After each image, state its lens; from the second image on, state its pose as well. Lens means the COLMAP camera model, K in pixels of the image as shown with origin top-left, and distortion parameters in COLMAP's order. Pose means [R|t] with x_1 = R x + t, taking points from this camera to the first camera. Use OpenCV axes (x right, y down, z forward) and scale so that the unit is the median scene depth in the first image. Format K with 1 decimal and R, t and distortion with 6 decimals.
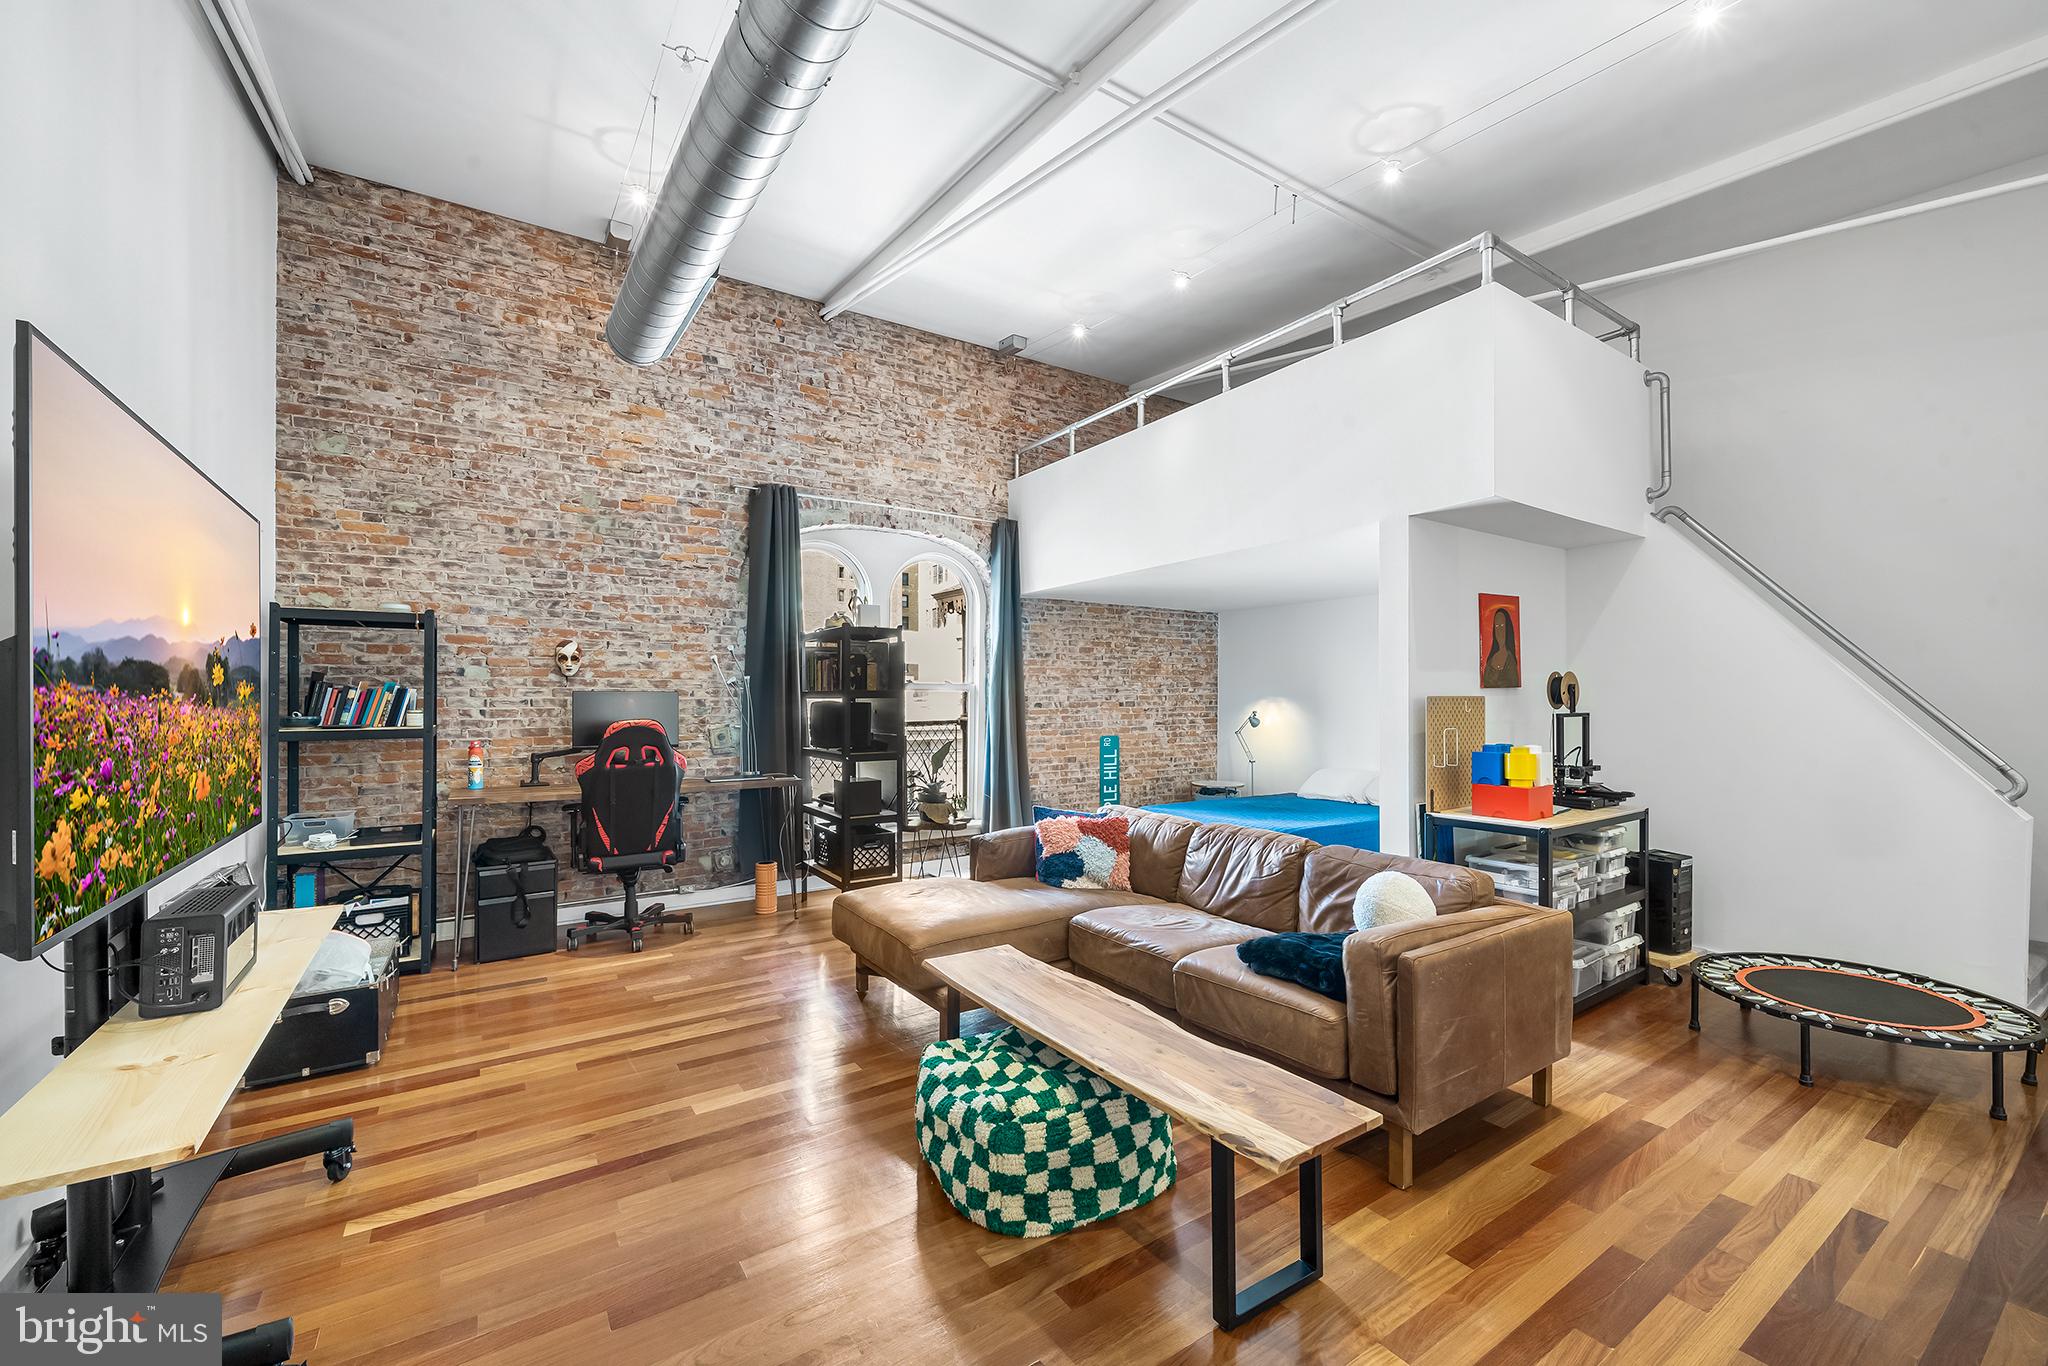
lens RADIAL K [[824.0, 0, 1032.7], [0, 824.0, 690.4], [0, 0, 1]] dist [-0.001163, -0.000179]
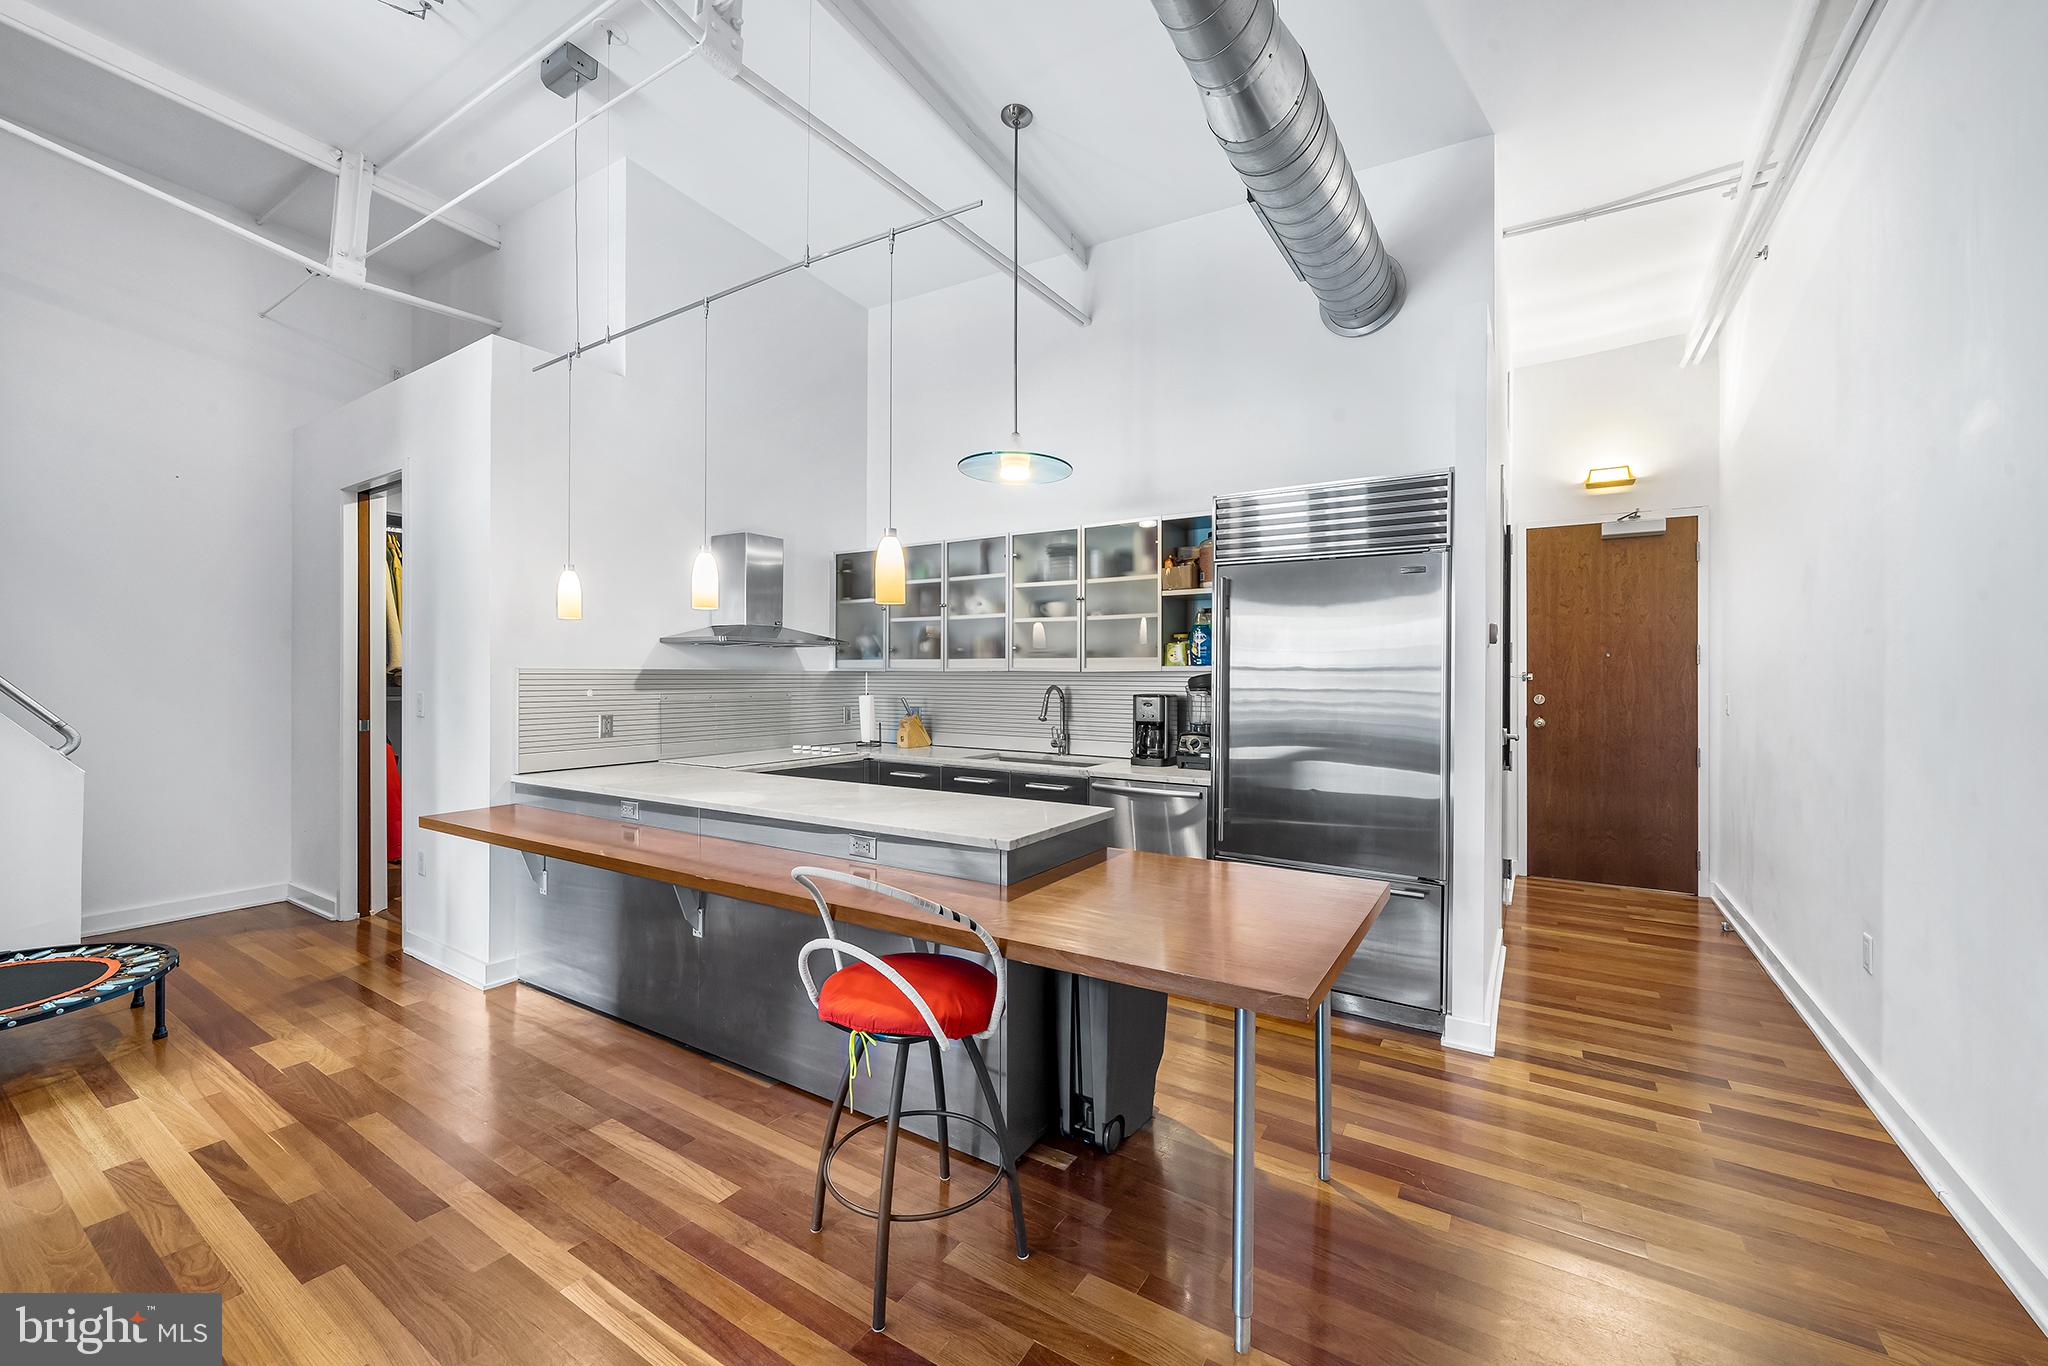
lens RADIAL K [[789.2, 0, 1024.0], [0, 789.2, 683.0], [0, 0, 1]] dist [-0.015976, -0.000197]
pose [[-0.406731, -0.008815, 0.913505, -0.124029], [-0.011063, 0.999928, 0.004723, 0.017787], [-0.913481, -0.008186, -0.406800, 0.205057]]
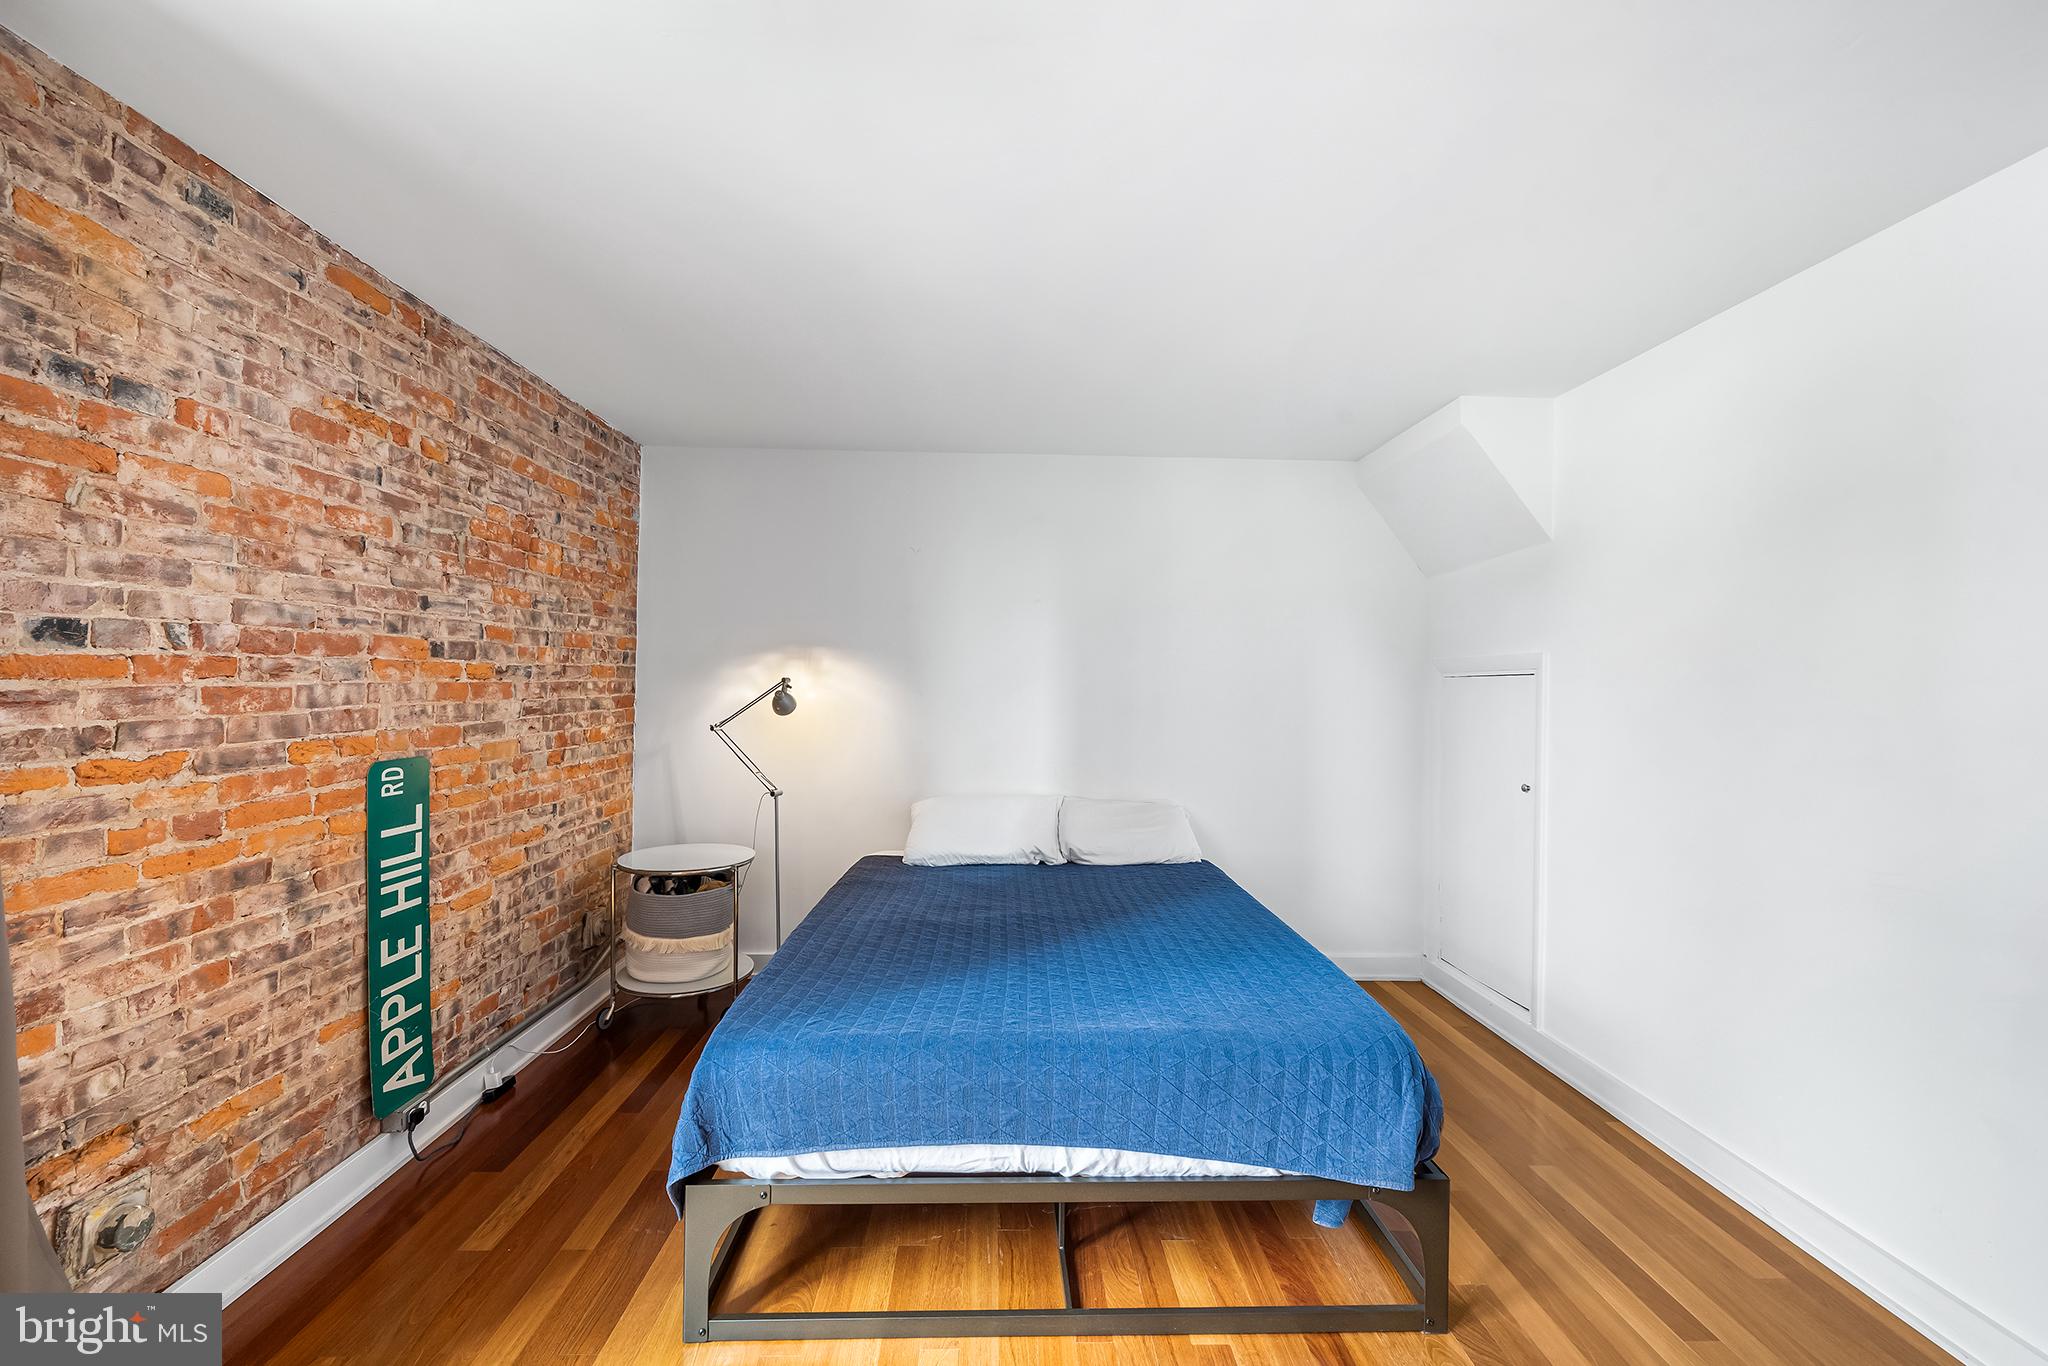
lens RADIAL K [[838.1, 0, 1022.4], [0, 838.1, 682.0], [0, 0, 1]] dist [-0.002811, -0.000036]
pose [[0.535110, 0.006011, 0.844761, -0.053704], [-0.020148, 0.999781, 0.005649, 0.034782], [-0.844542, -0.020043, 0.535114, 1.016977]]
